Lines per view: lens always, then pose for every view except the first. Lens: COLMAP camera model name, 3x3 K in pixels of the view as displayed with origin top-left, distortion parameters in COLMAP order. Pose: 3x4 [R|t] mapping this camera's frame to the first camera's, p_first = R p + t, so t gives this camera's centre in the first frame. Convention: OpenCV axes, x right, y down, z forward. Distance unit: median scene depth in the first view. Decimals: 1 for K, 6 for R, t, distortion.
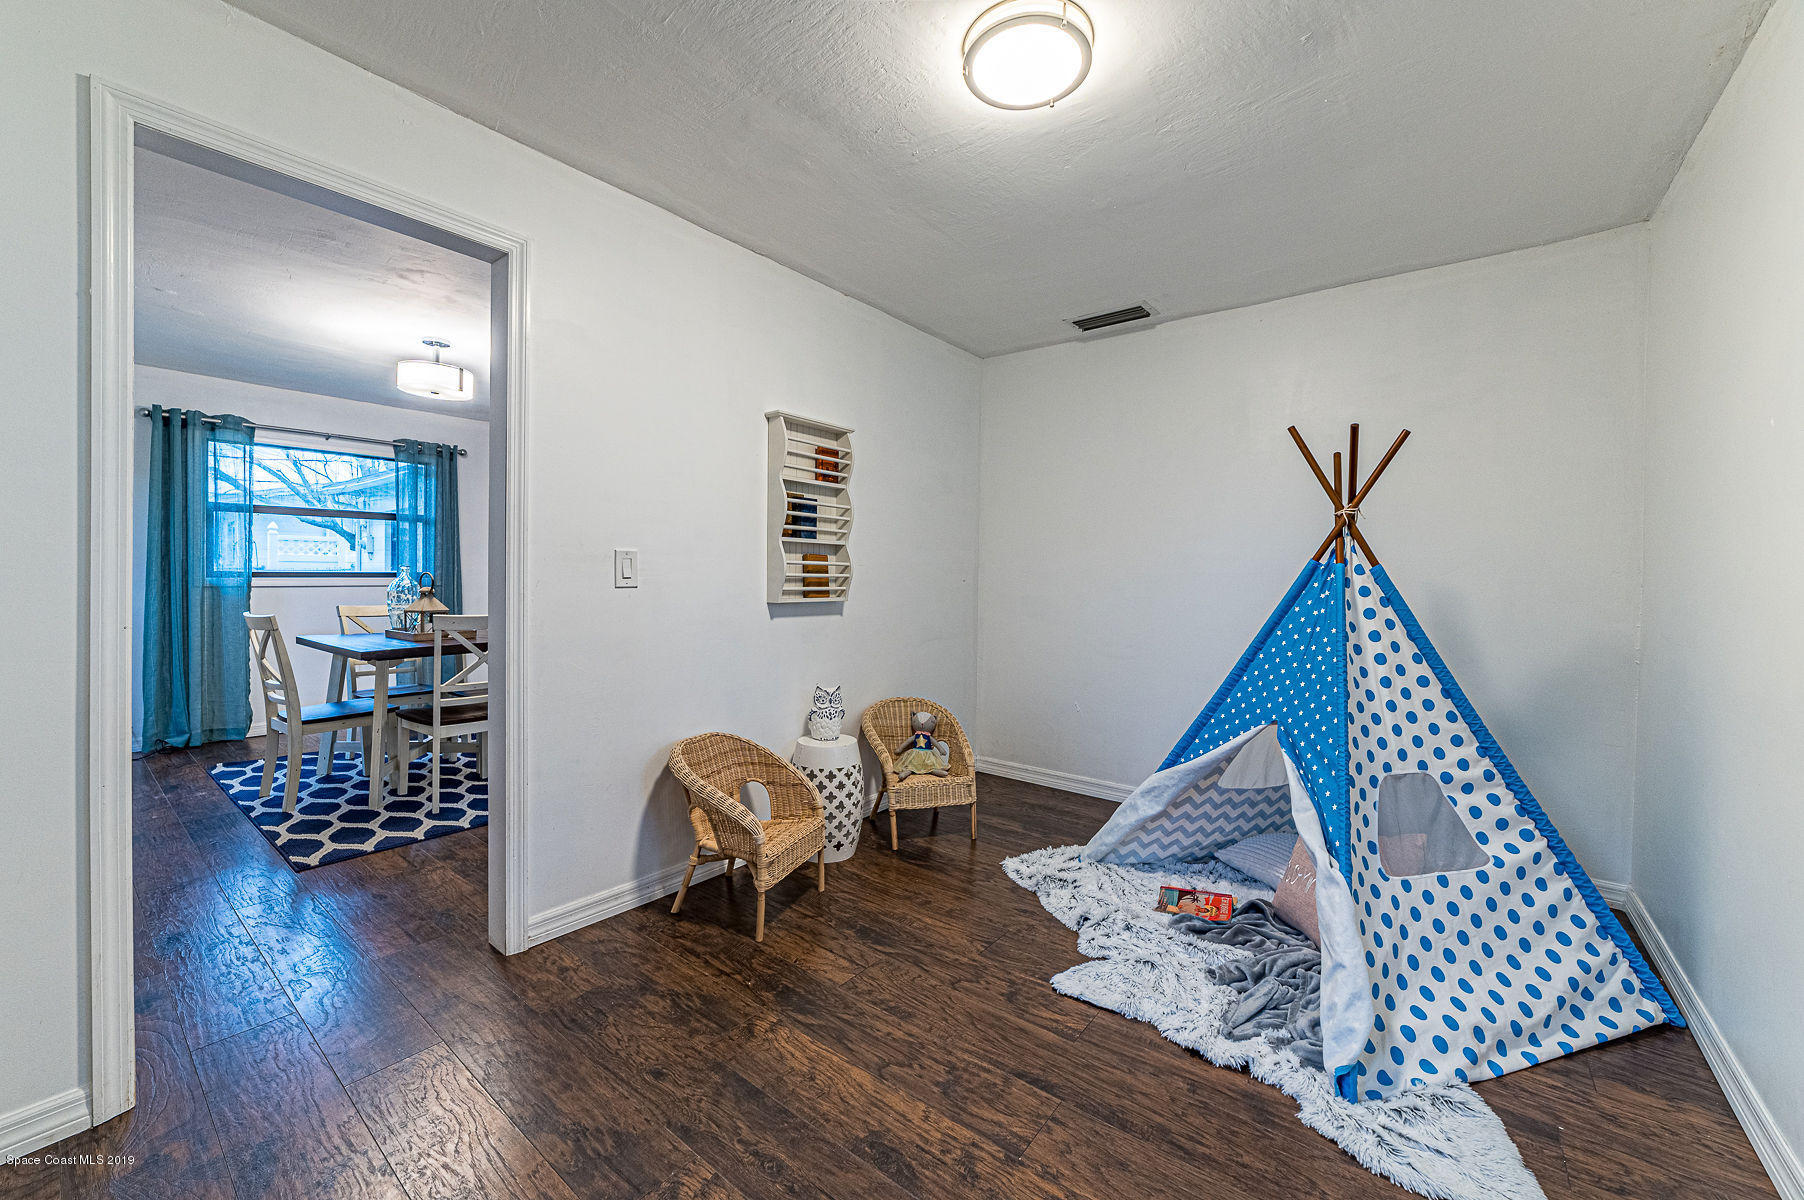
lens RADIAL K [[699.0, 0, 871.2], [0, 699.0, 592.8], [0, 0, 1]] dist [-0.015746, 0.000162]
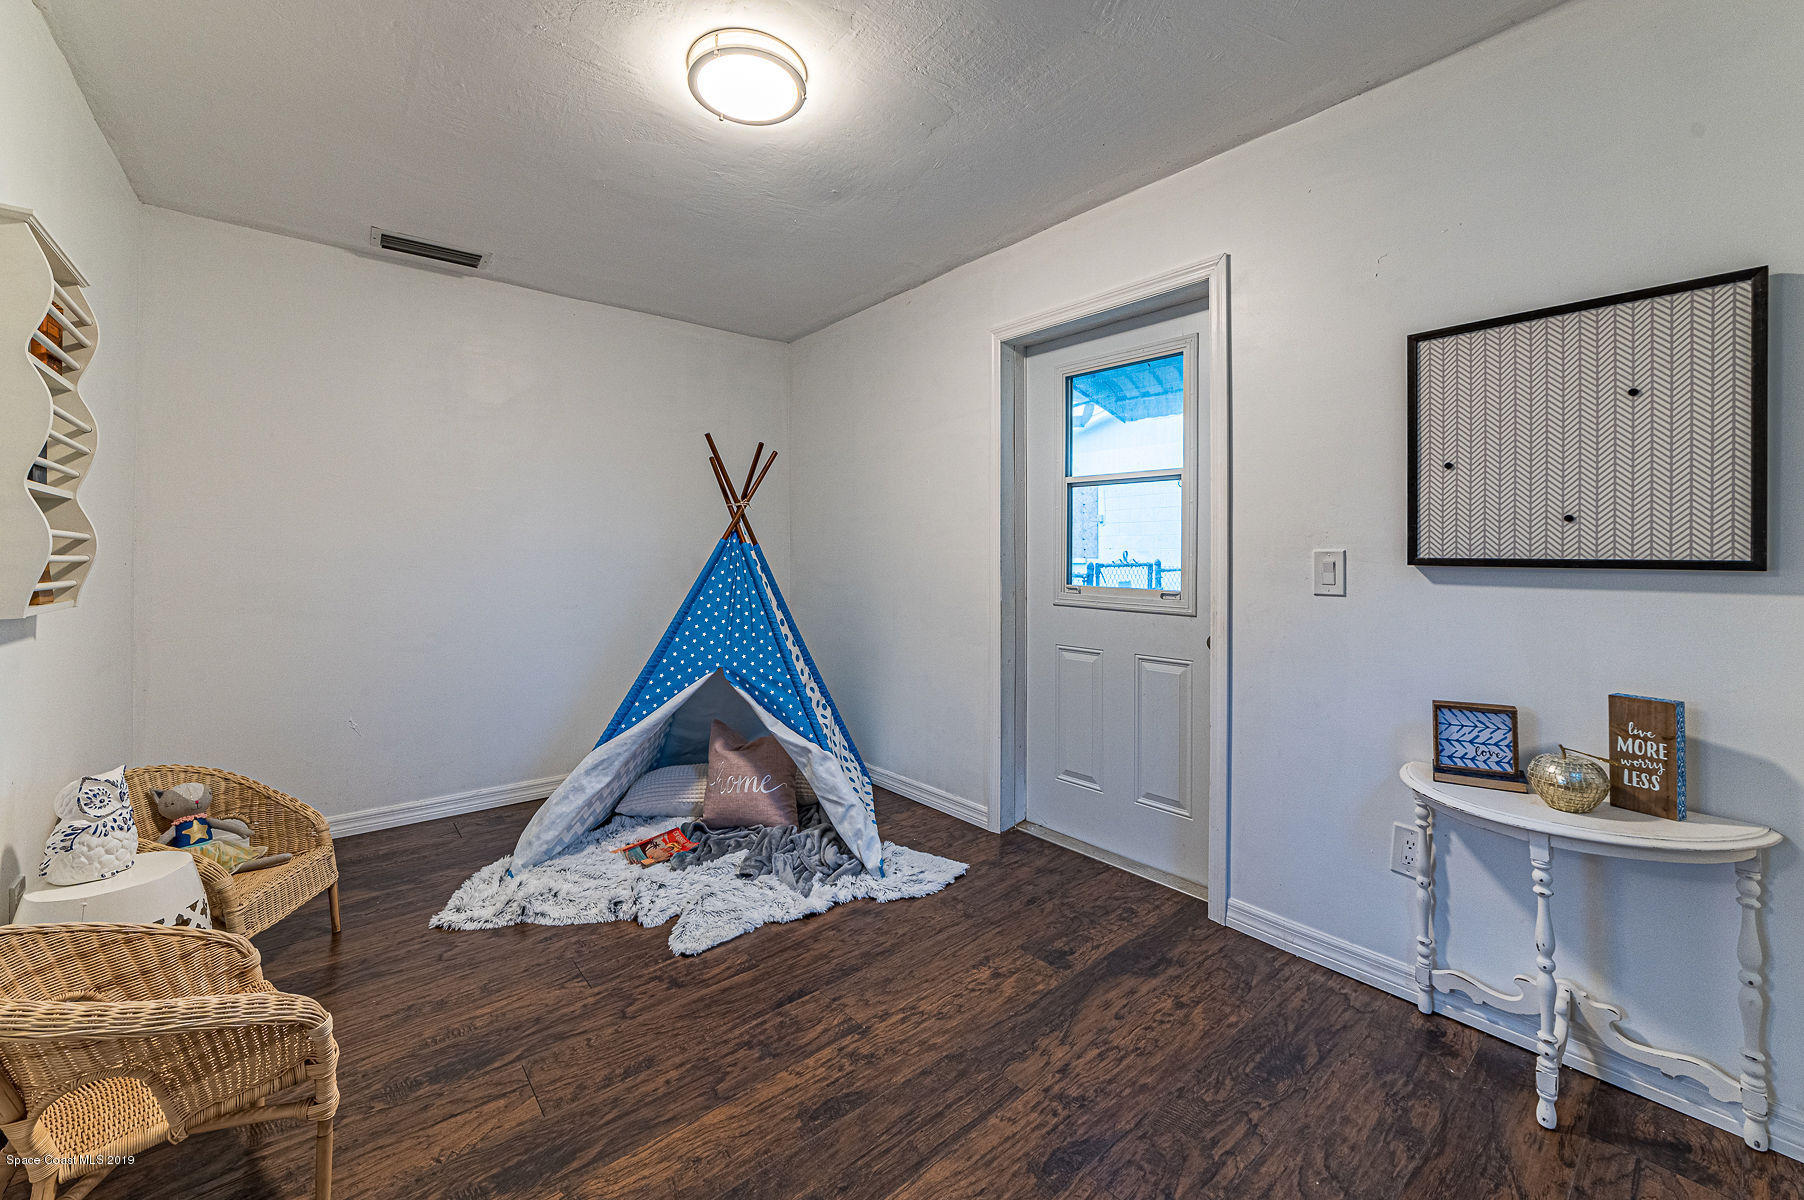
lens RADIAL K [[703.8, 0, 935.8], [0, 703.8, 557.0], [0, 0, 1]] dist [-0.016552, 0.000254]
pose [[0.164749, -0.014110, 0.986235, -0.679727], [0.028416, 0.999551, 0.009554, -0.018727], [-0.985926, 0.026451, 0.165076, 0.448614]]
